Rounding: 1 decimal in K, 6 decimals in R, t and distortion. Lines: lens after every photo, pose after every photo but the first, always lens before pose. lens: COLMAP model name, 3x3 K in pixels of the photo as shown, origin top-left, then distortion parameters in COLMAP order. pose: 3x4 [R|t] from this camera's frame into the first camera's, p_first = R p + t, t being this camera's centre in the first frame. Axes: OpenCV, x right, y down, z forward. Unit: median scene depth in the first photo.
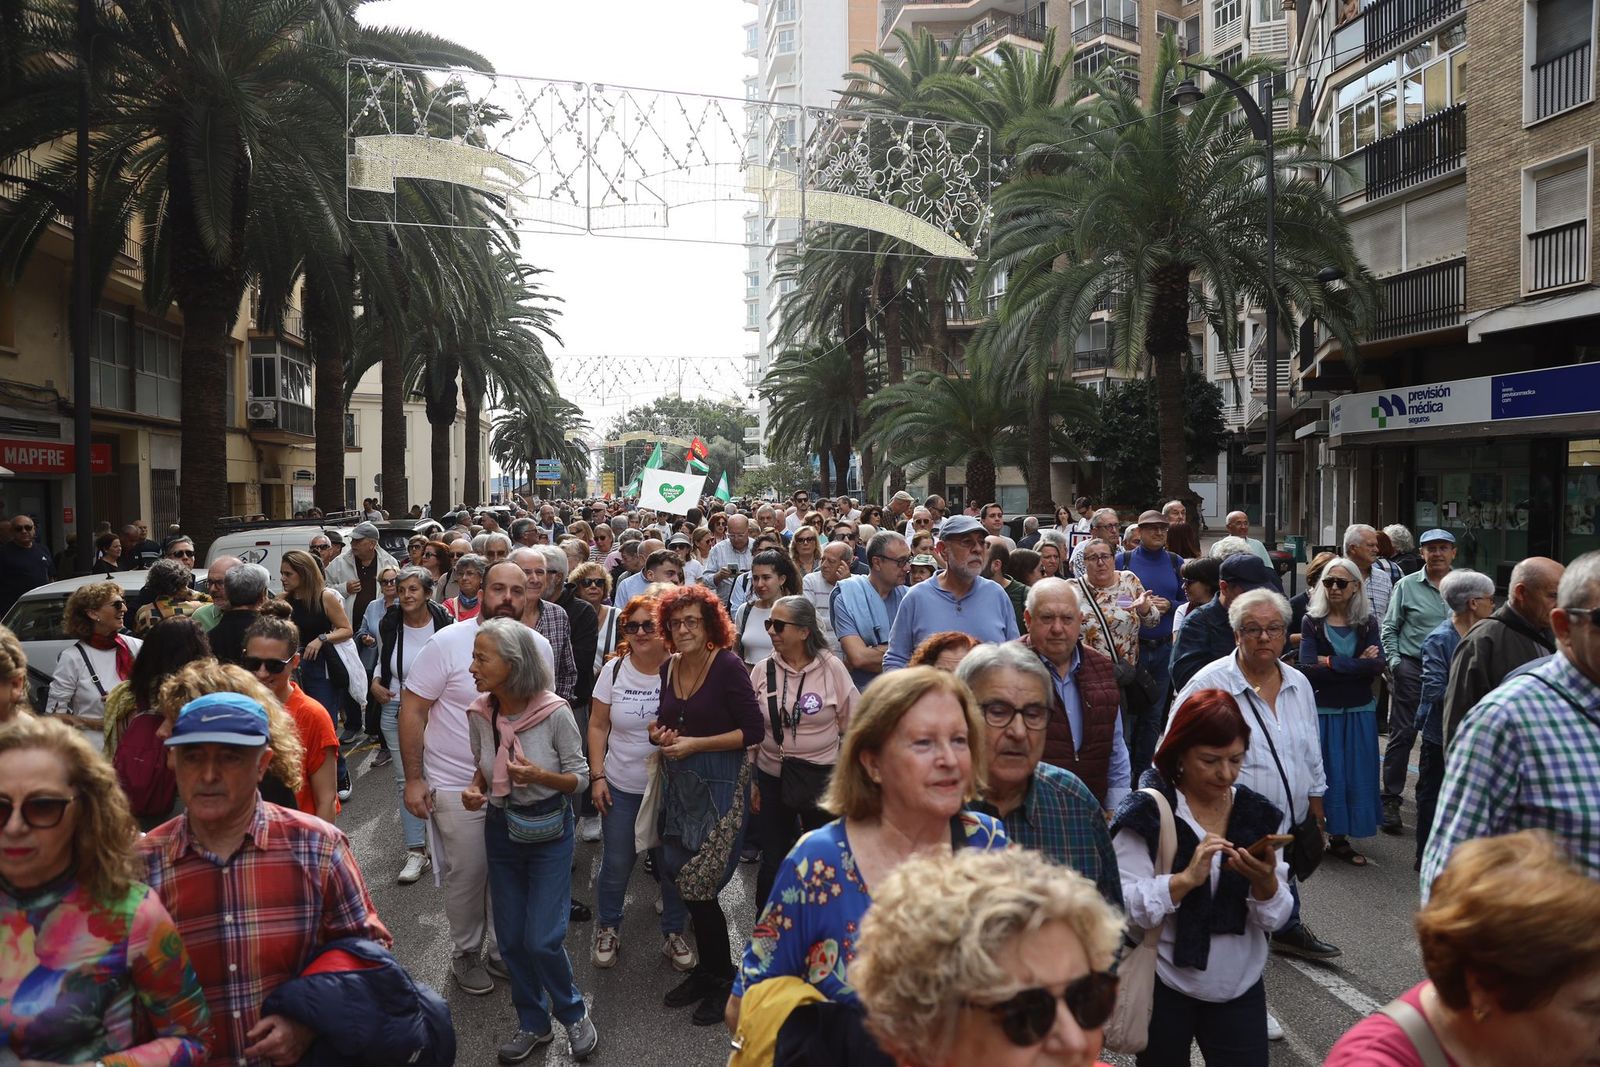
lens RADIAL K [[1081.4, 0, 798.7], [0, 1081.4, 541.2], [0, 0, 1]] dist [-0.123336, 0.070545]
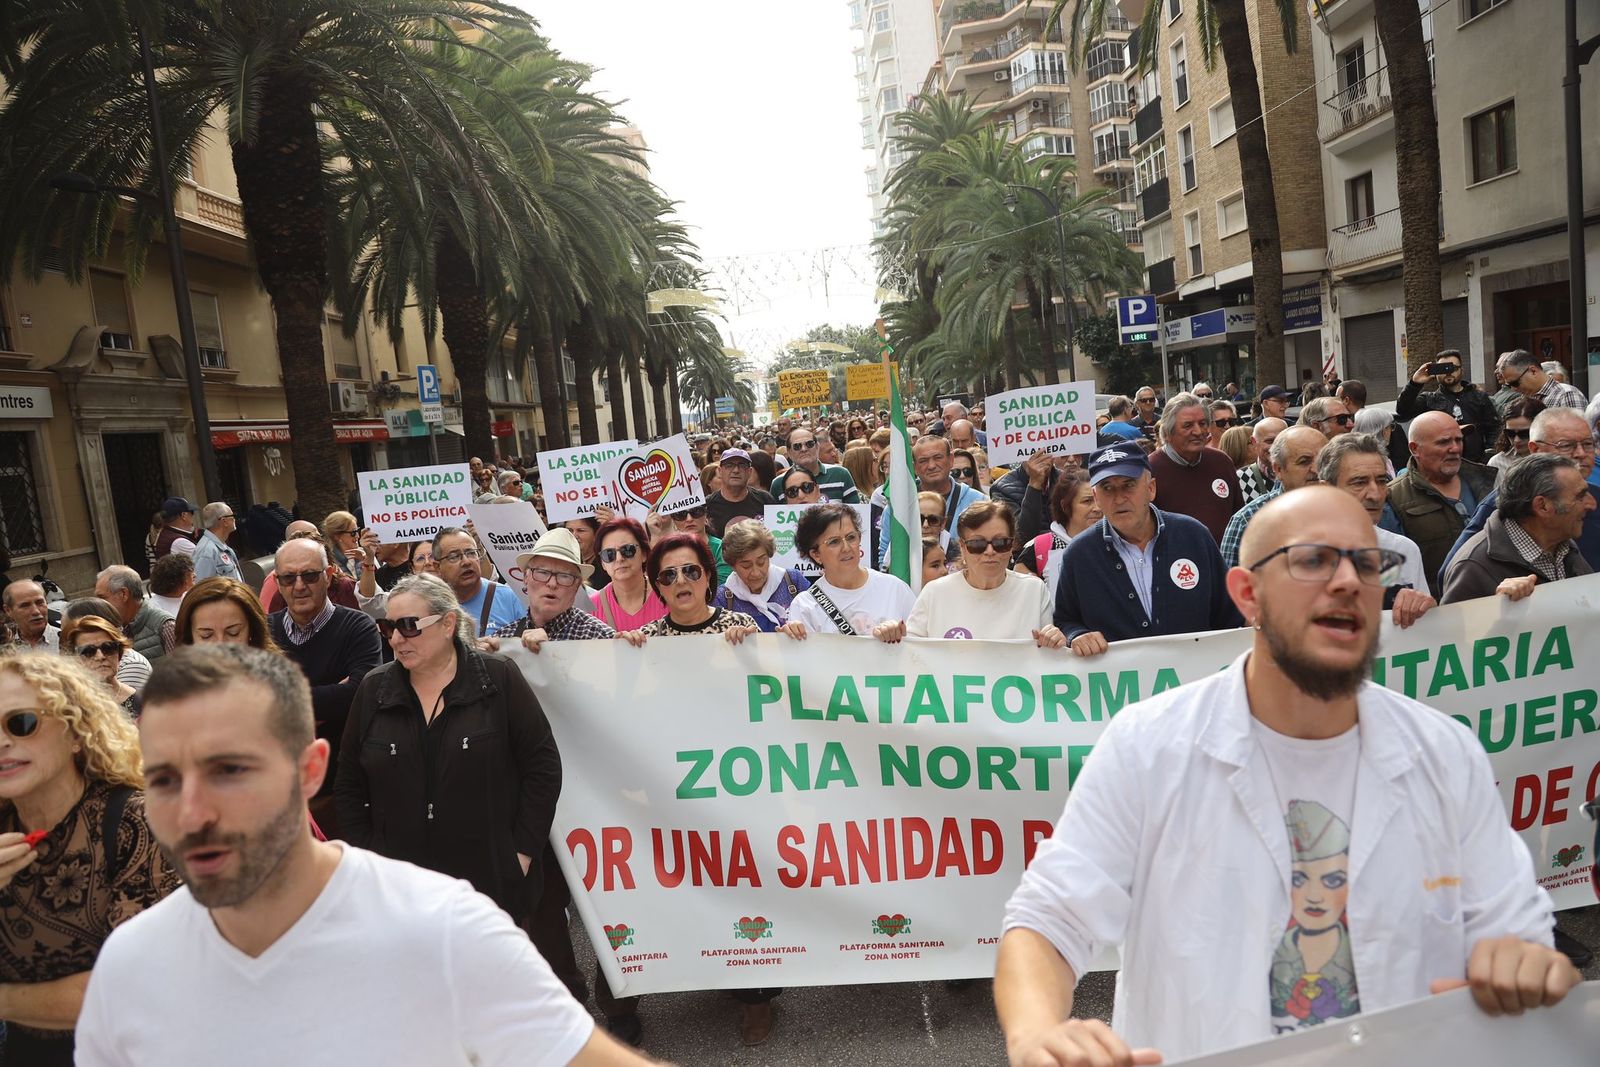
lens RADIAL K [[1081.4, 0, 798.7], [0, 1081.4, 541.2], [0, 0, 1]] dist [-0.123336, 0.070545]
pose [[0.982656, -0.080271, -0.167161, 0.055447], [0.093134, 0.993149, 0.070576, 0.012084], [0.160351, -0.084920, 0.983400, -0.261032]]
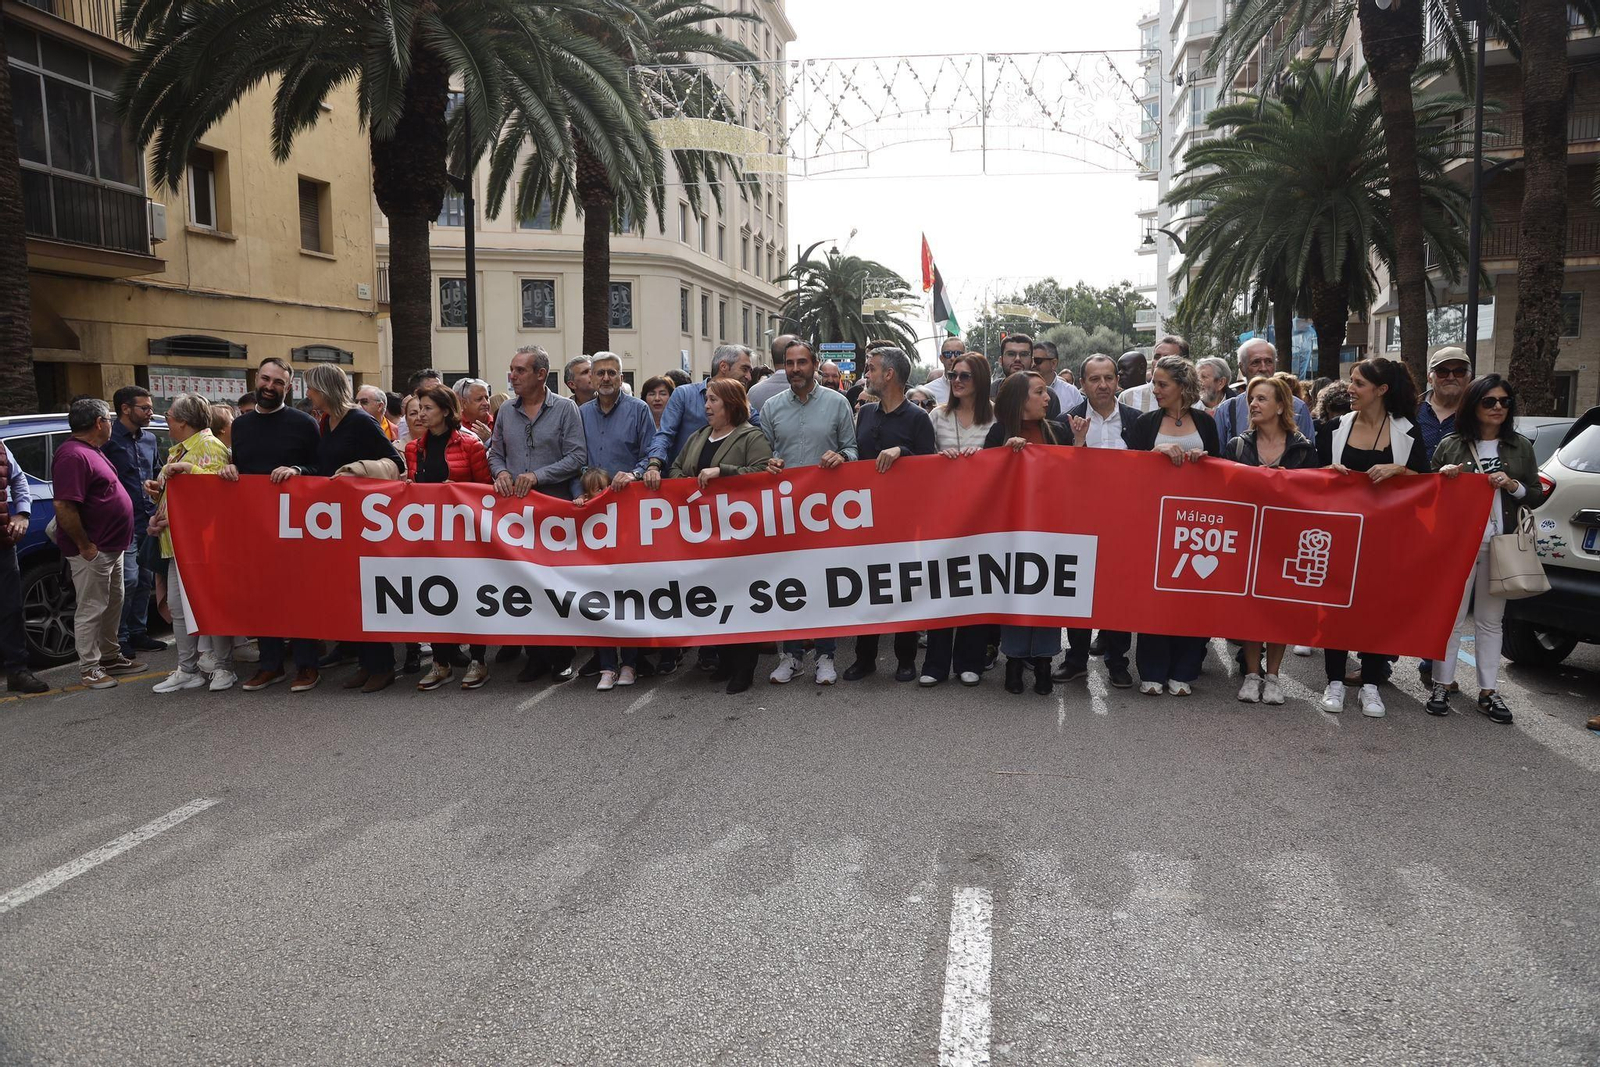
lens RADIAL K [[1076.9, 0, 798.8], [0, 1076.9, 542.8], [0, 0, 1]] dist [-0.127270, 0.072732]
pose [[0.938528, 0.039591, -0.342924, -0.016055], [-0.010264, 0.996163, 0.086916, -0.007814], [0.345050, -0.078053, 0.935333, 0.306141]]
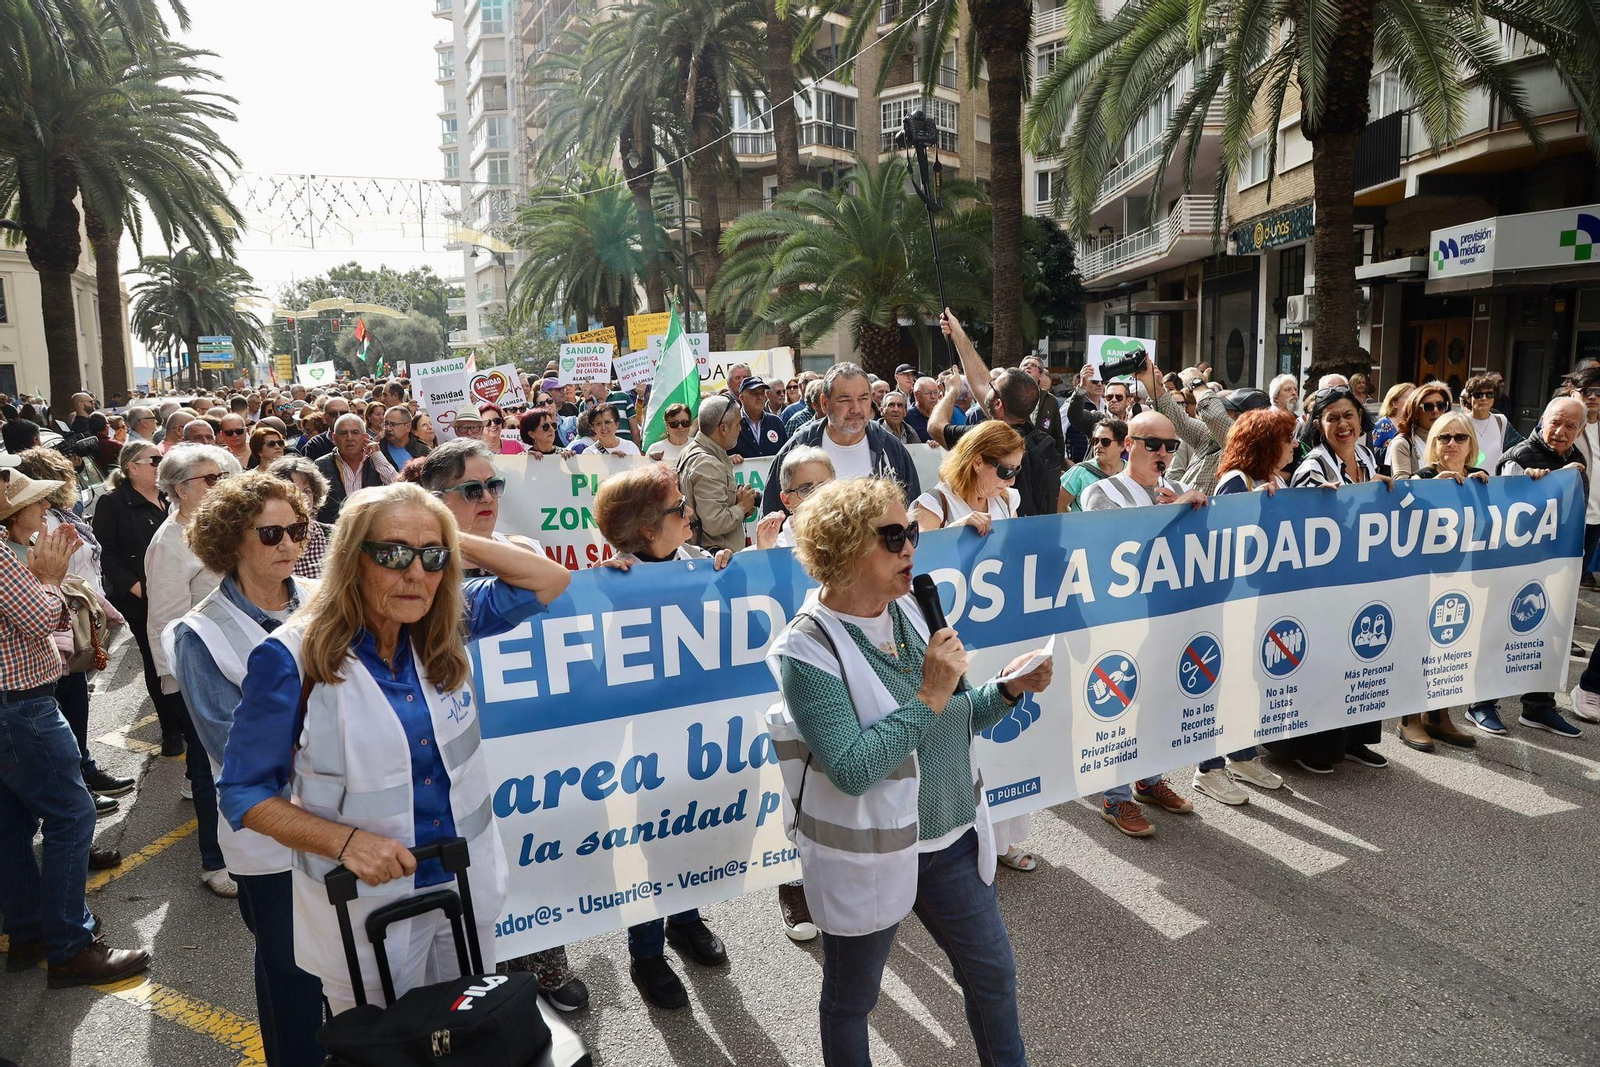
lens RADIAL K [[1076.9, 0, 798.8], [0, 1076.9, 542.8], [0, 0, 1]] dist [-0.127270, 0.072732]
pose [[0.957743, -0.060360, 0.281220, -0.042807], [0.027887, 0.992613, 0.118078, -0.003783], [-0.286269, -0.105246, 0.952351, 0.127806]]
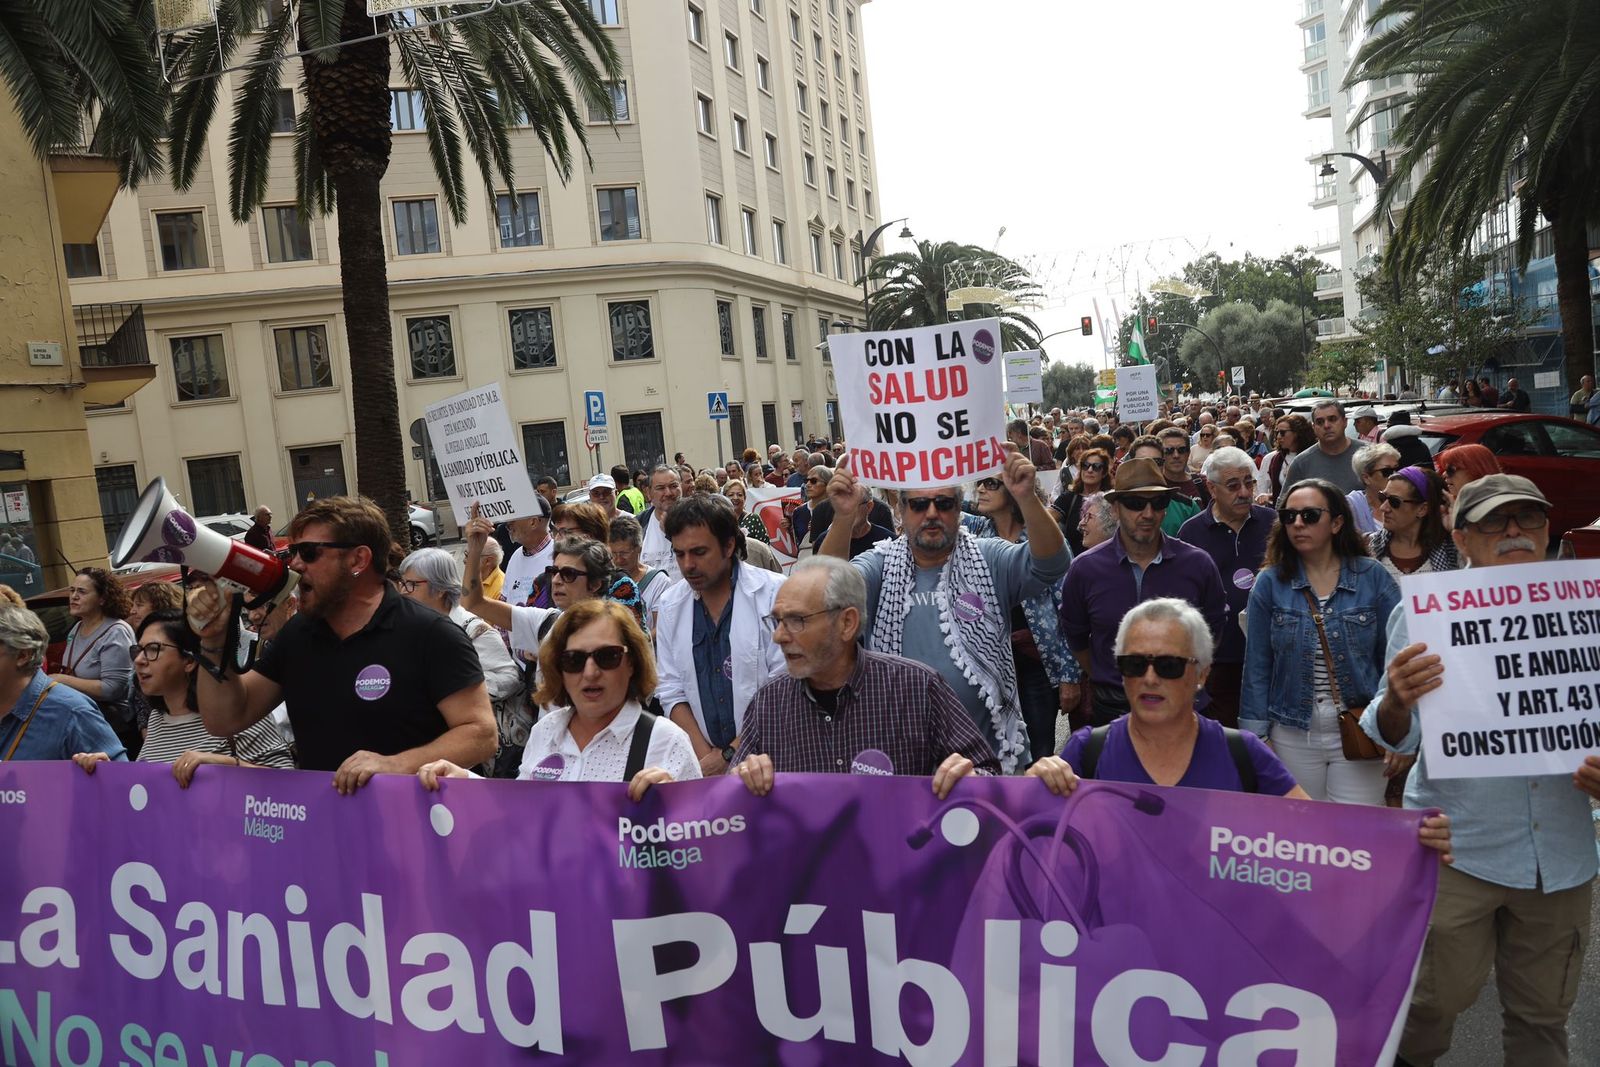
lens RADIAL K [[1086.3, 0, 806.0], [0, 1086.3, 537.2], [0, 0, 1]] dist [-0.145899, 0.113479]
pose [[0.873118, -0.031673, -0.486480, -0.023851], [0.071336, 0.995447, 0.063221, -0.020032], [0.482262, -0.089902, 0.871402, 0.445793]]
